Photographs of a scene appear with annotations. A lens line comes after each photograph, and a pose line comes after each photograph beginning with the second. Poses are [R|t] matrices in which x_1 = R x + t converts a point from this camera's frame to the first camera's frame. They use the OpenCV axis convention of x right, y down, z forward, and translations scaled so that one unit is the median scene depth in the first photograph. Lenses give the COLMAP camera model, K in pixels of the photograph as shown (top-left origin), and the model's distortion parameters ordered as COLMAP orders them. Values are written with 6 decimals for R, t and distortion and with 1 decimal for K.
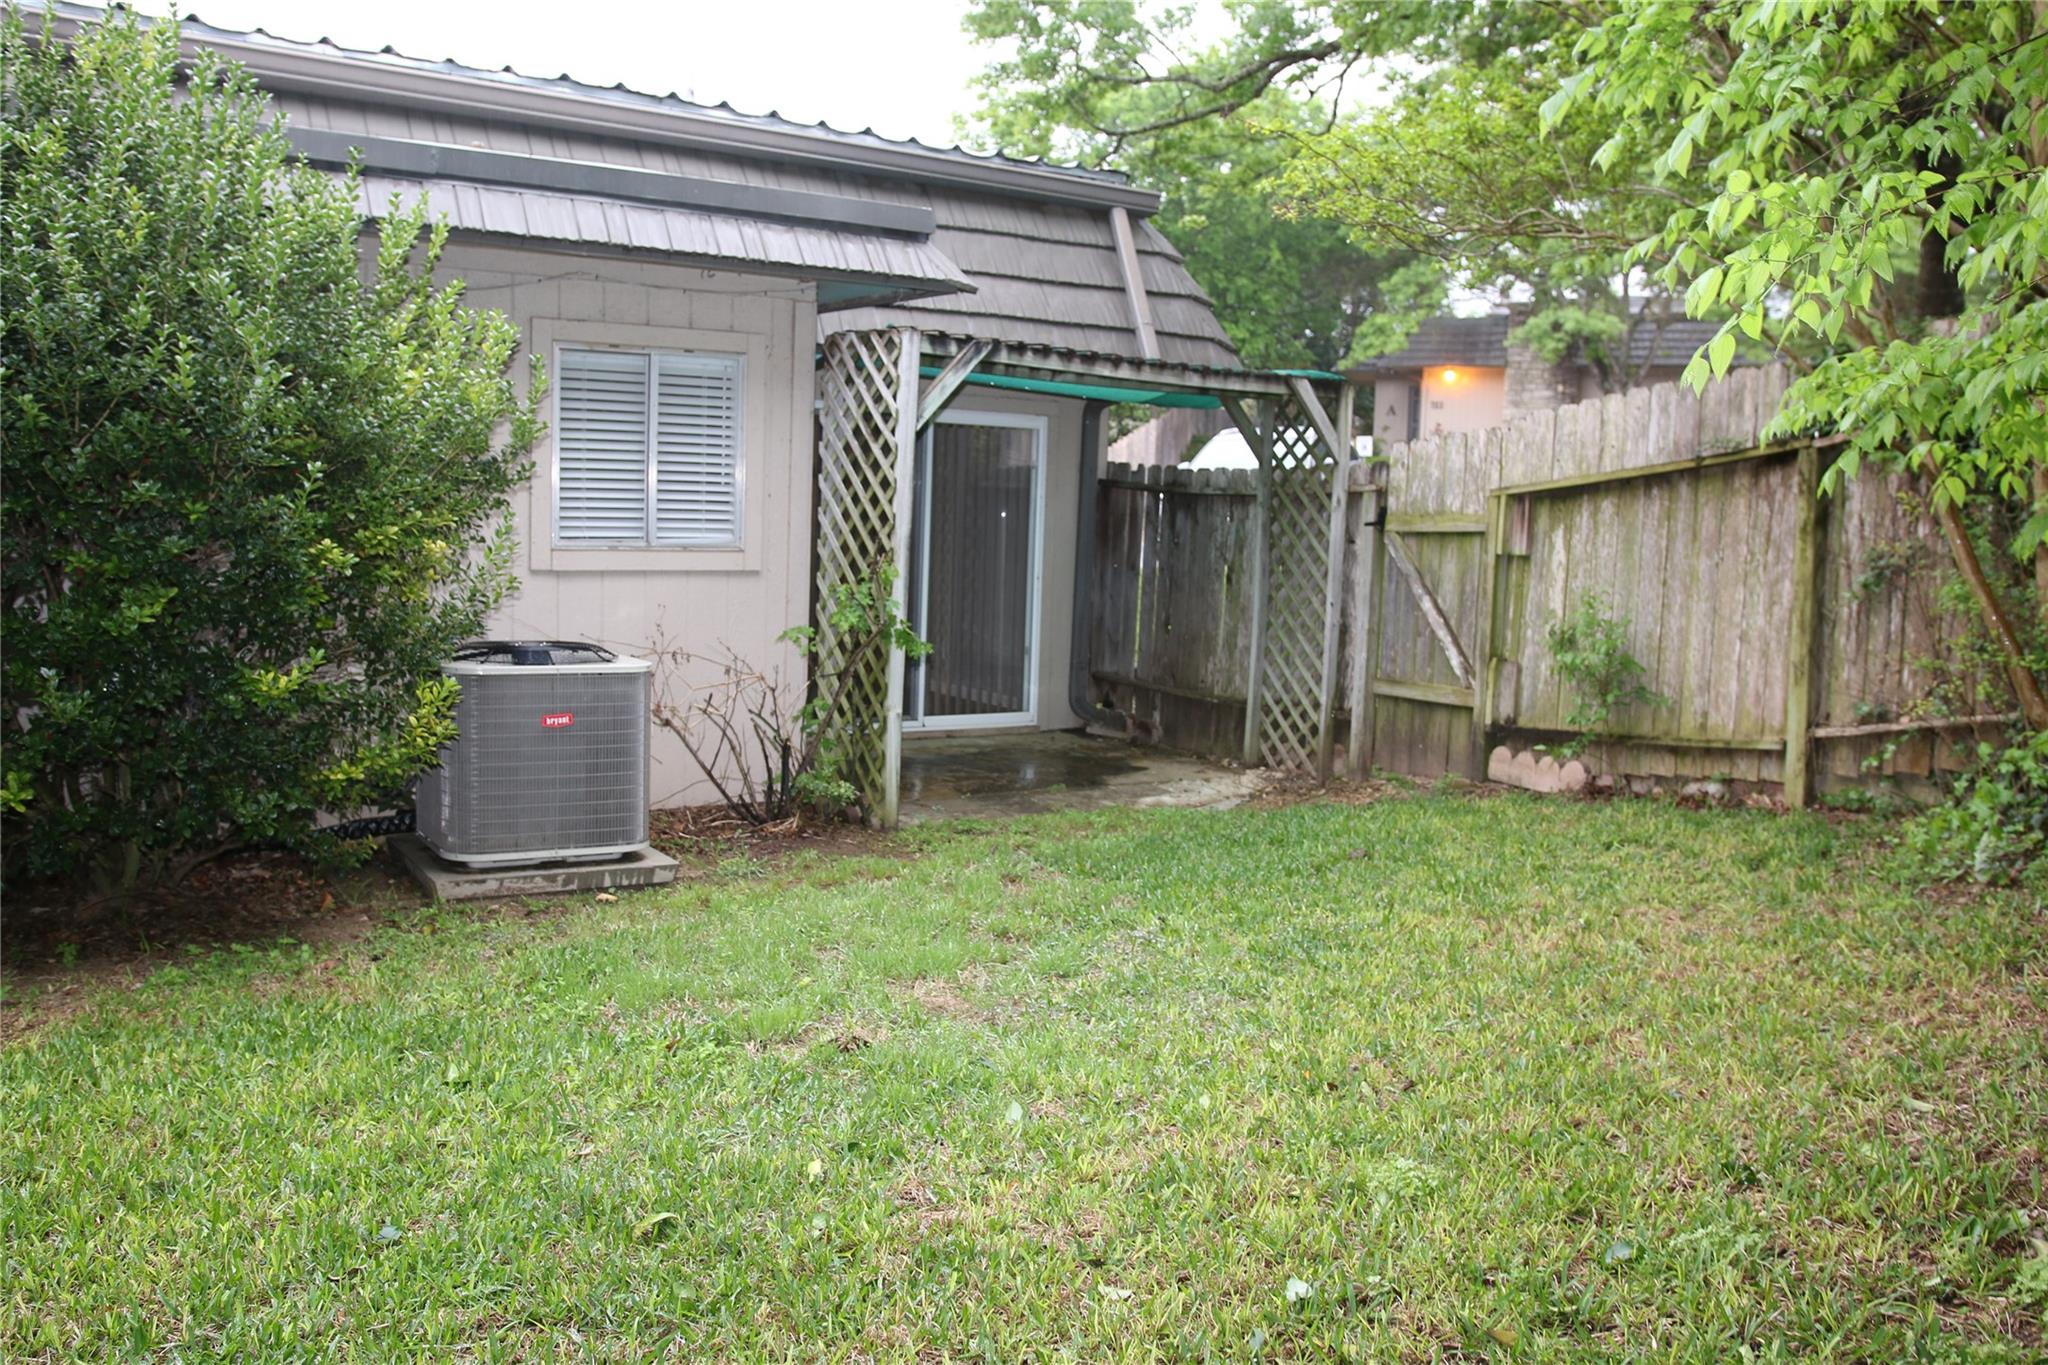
lens RADIAL K [[1745.9, 0, 1023.3], [0, 1745.9, 681.6], [0, 0, 1]] dist [-0.030134, 0.014570]
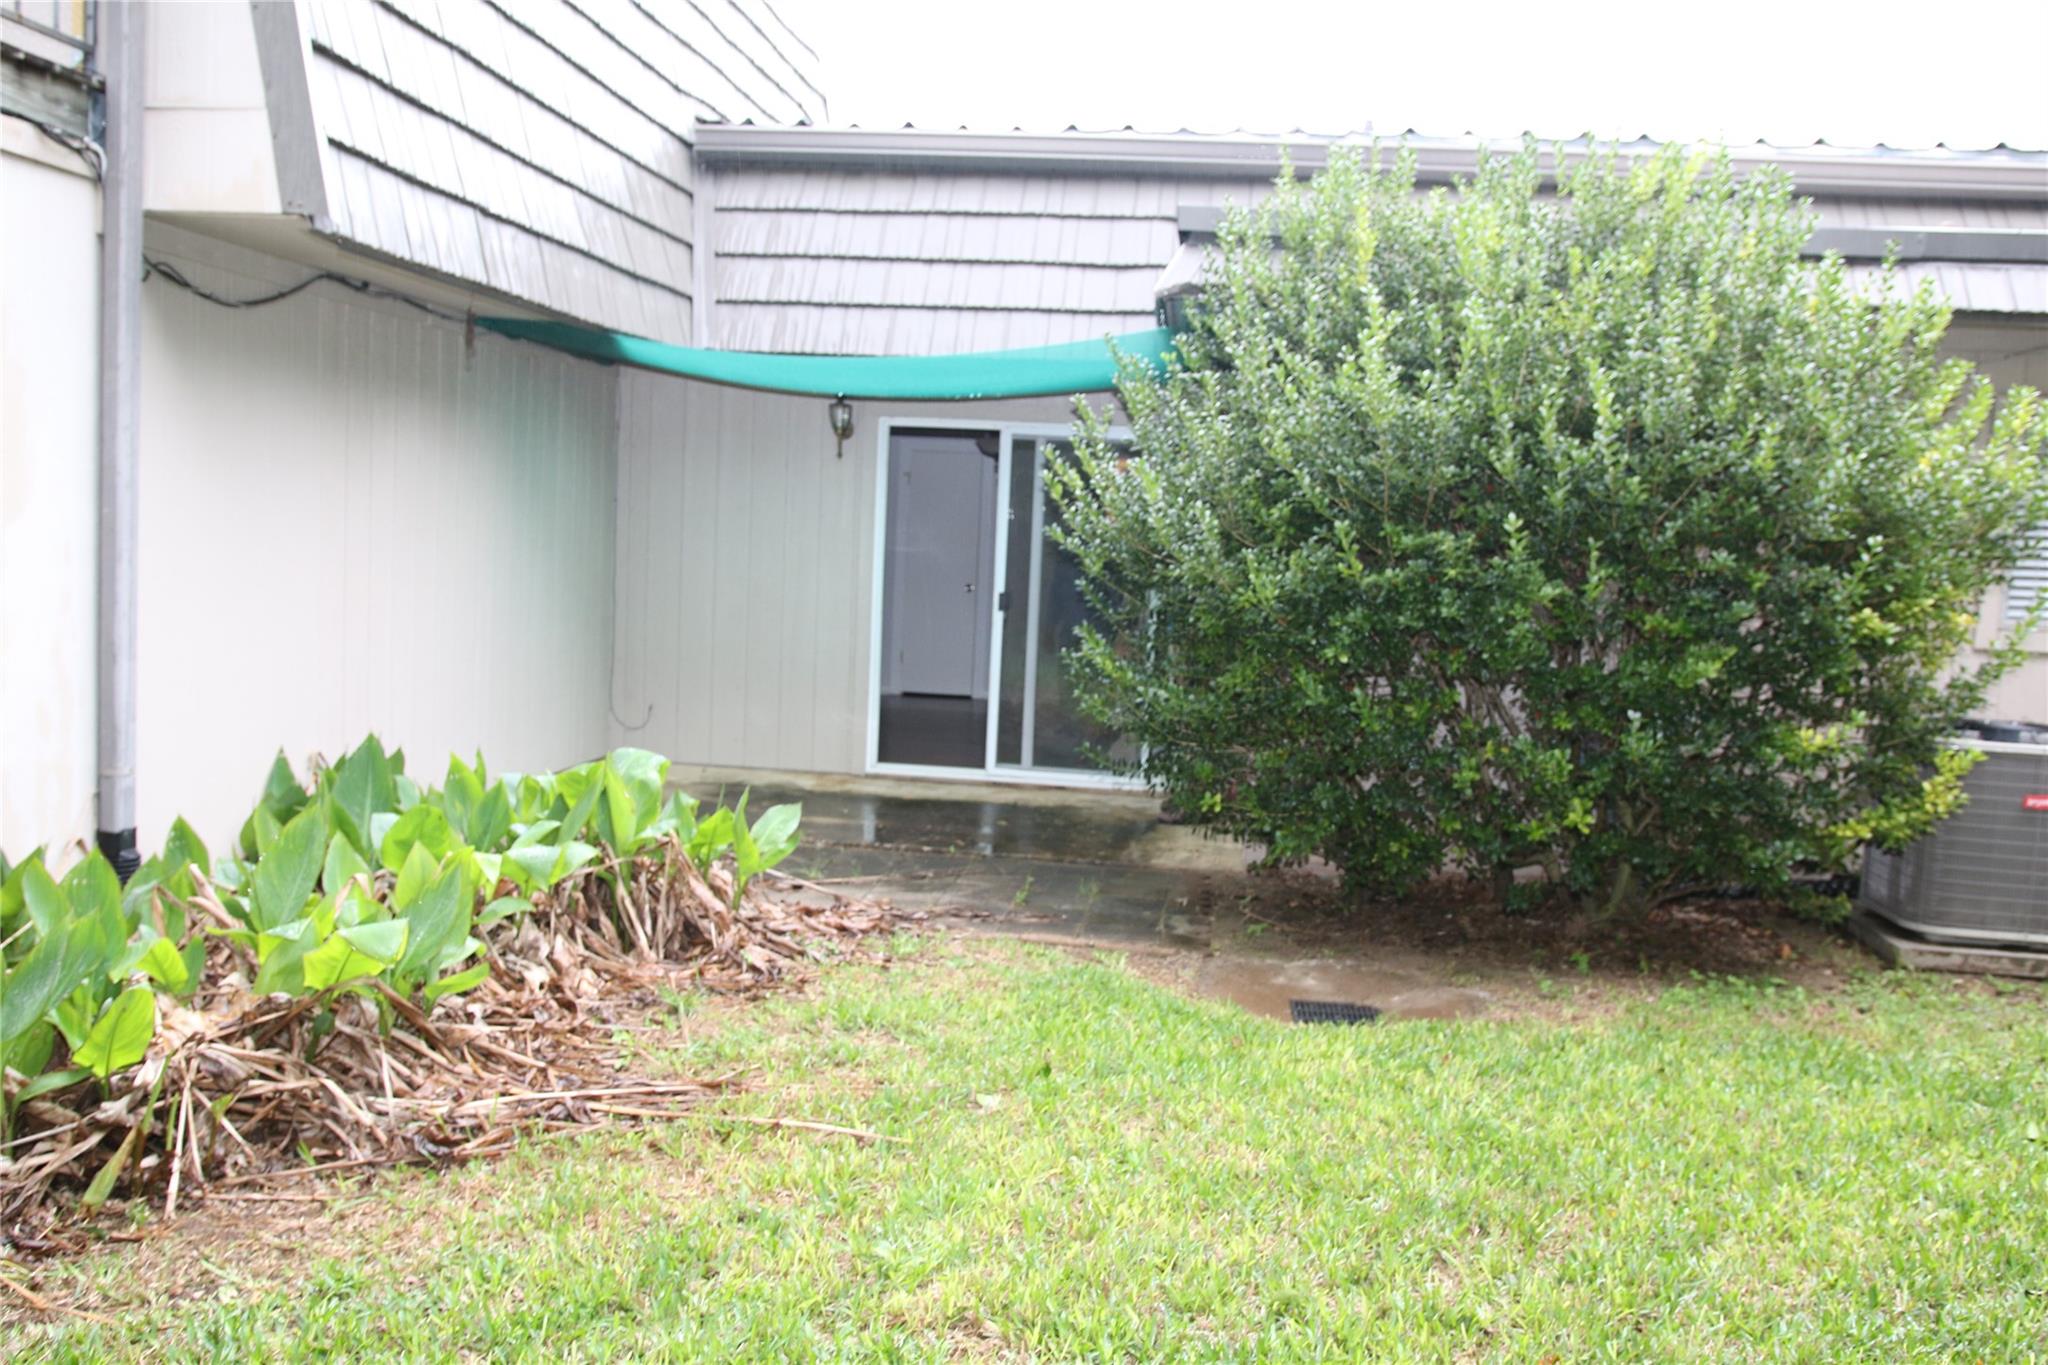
lens RADIAL K [[1745.9, 0, 1024.4], [0, 1745.9, 683.8], [0, 0, 1]] dist [-0.030134, 0.014570]
pose [[0.785314, 0.056455, -0.616518, -0.138211], [-0.082442, 0.996501, -0.013764, 0.019408], [0.613583, 0.061636, 0.787221, -0.140699]]
